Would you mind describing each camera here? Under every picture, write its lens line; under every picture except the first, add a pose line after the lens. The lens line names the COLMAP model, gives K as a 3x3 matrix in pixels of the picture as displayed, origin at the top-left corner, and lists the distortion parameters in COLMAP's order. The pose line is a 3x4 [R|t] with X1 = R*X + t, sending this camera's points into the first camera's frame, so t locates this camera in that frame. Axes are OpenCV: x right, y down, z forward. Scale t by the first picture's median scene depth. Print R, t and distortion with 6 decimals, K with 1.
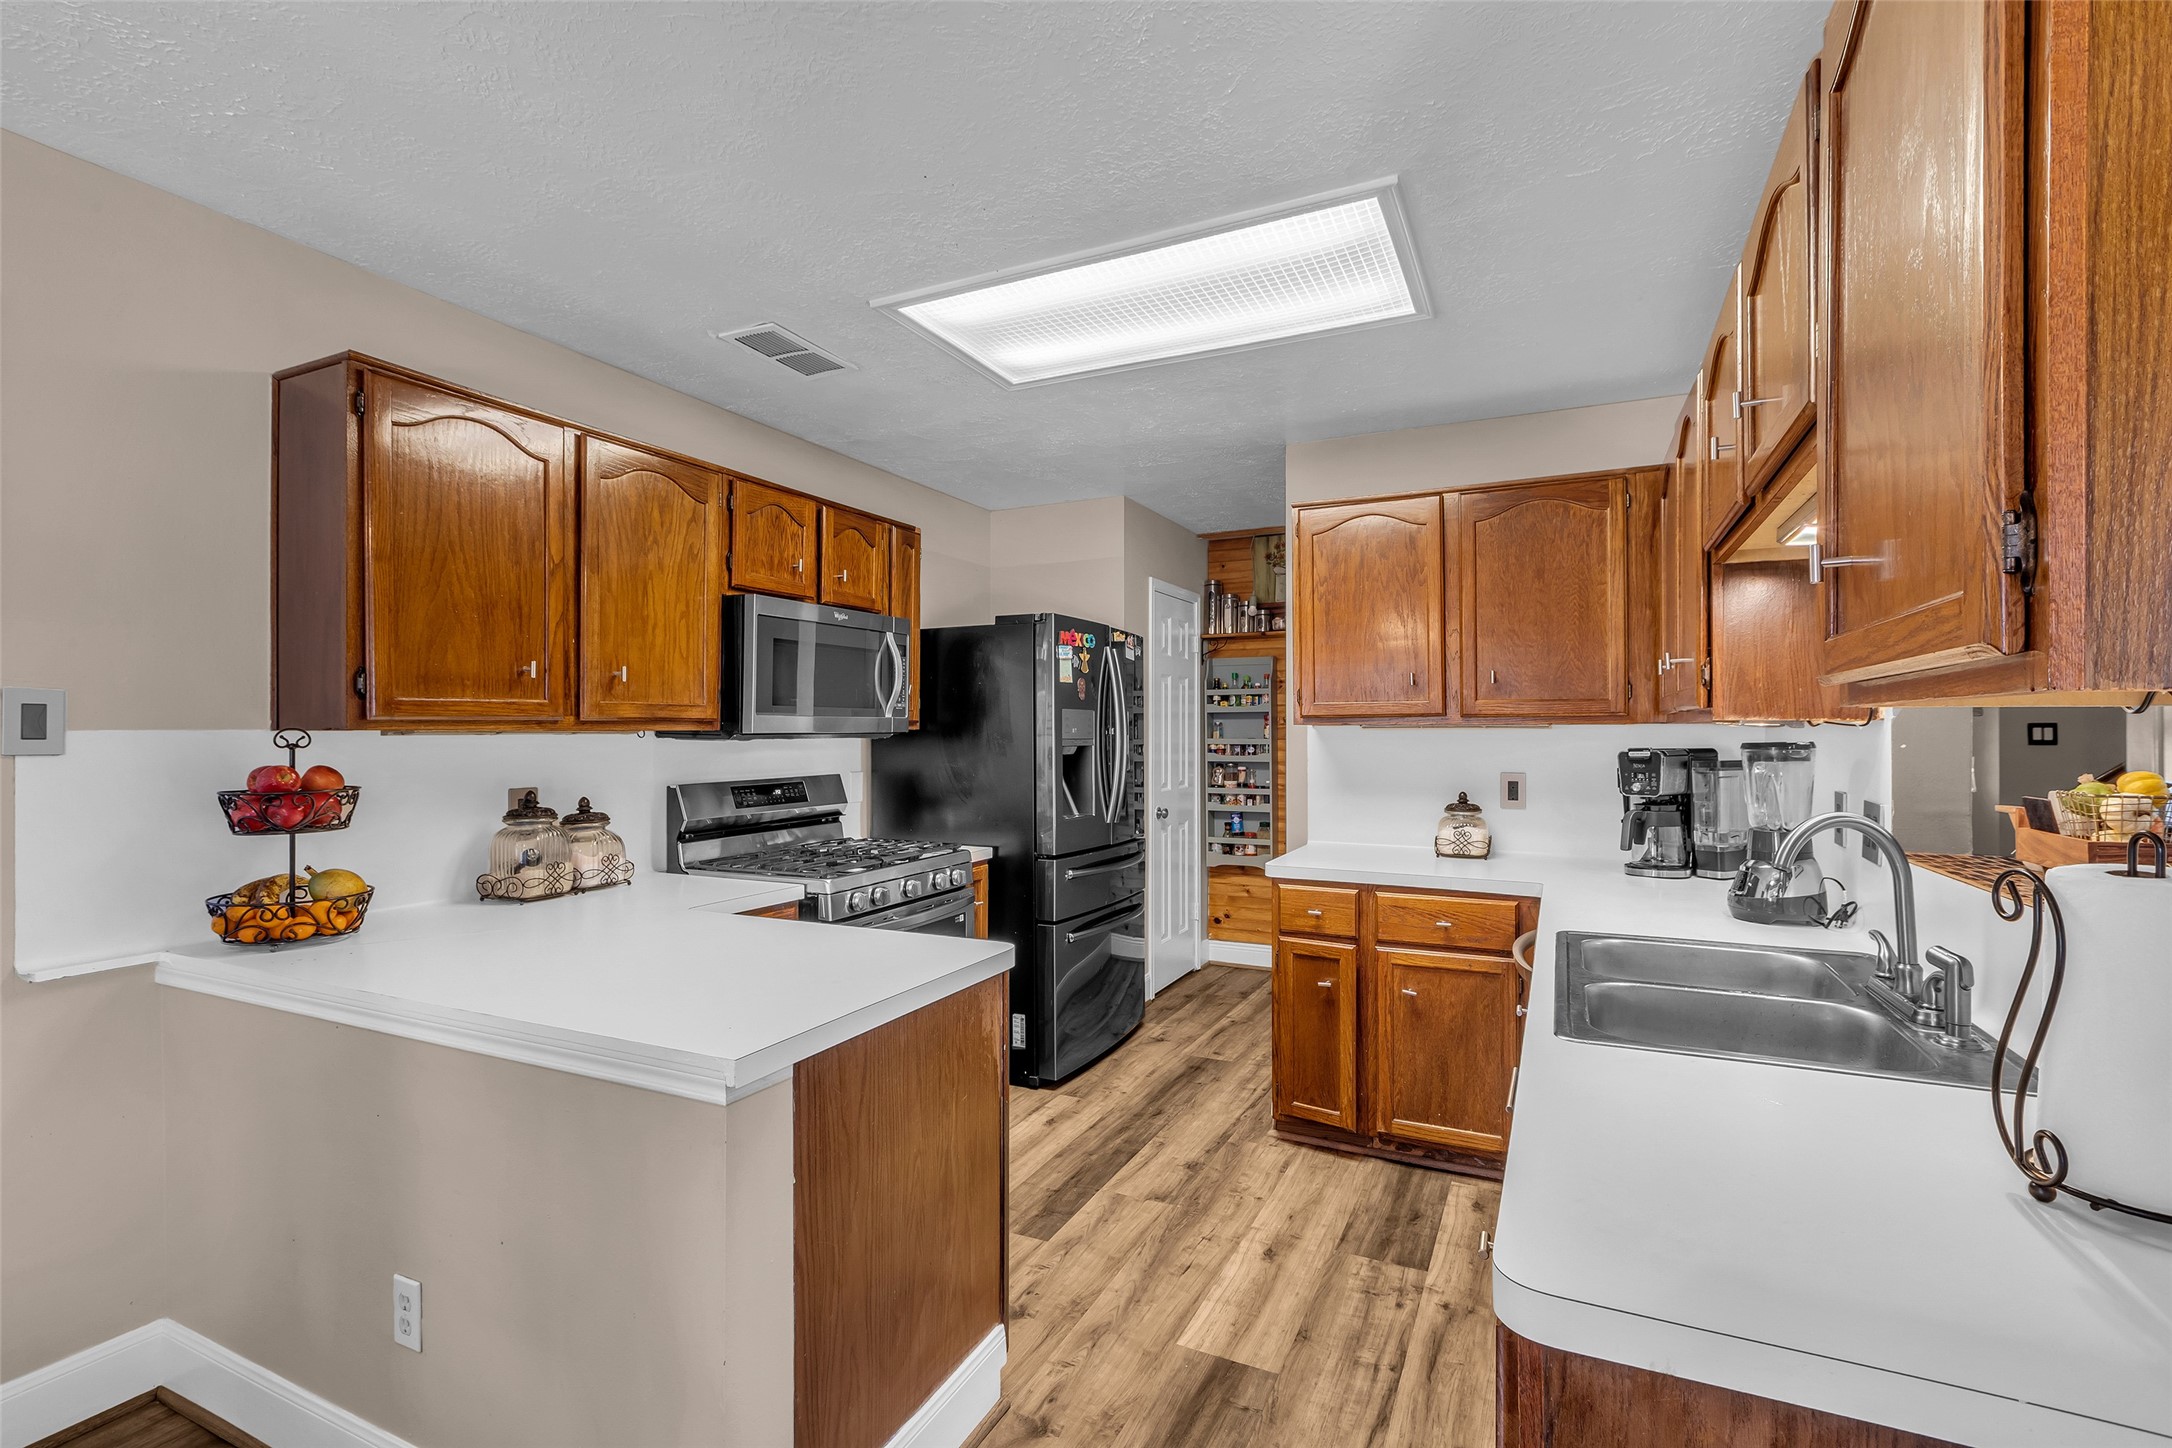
lens RADIAL K [[991.4, 0, 1077.6], [0, 991.4, 723.2], [0, 0, 1]] dist [0.000839, 0.000509]
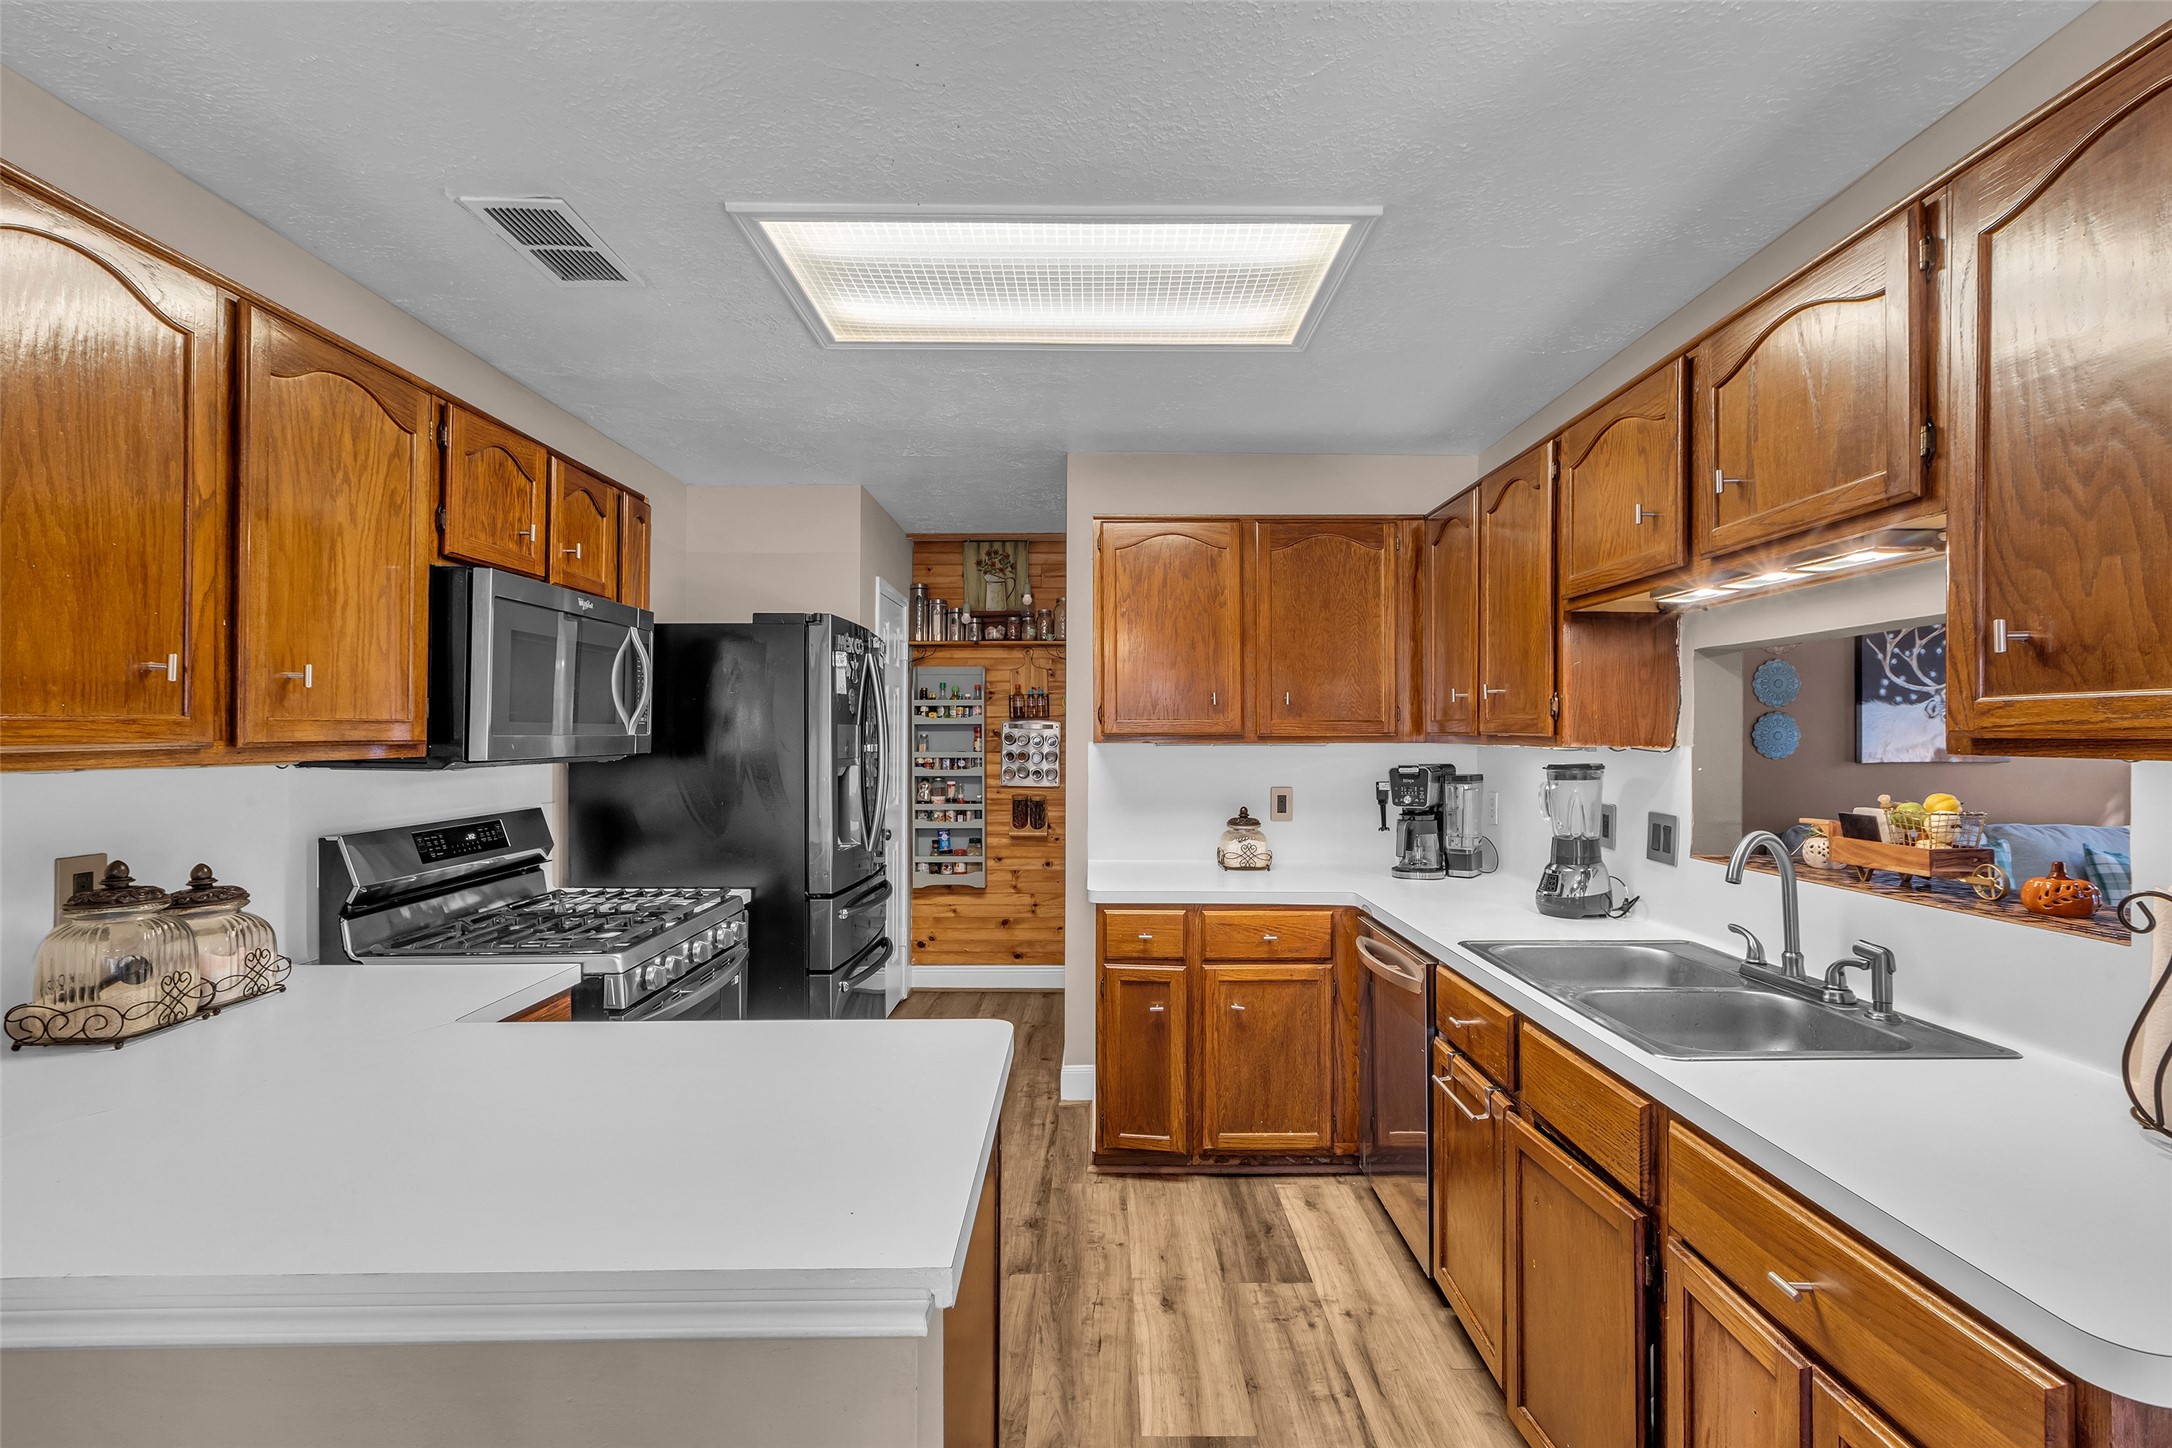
lens RADIAL K [[991.4, 0, 1082.9], [0, 991.4, 726.5], [0, 0, 1]] dist [0.000839, 0.000509]
pose [[0.892938, 0.004388, 0.450158, -0.266153], [-0.005142, 0.999987, 0.000452, -0.017183], [-0.450150, -0.002718, 0.892949, 0.159757]]
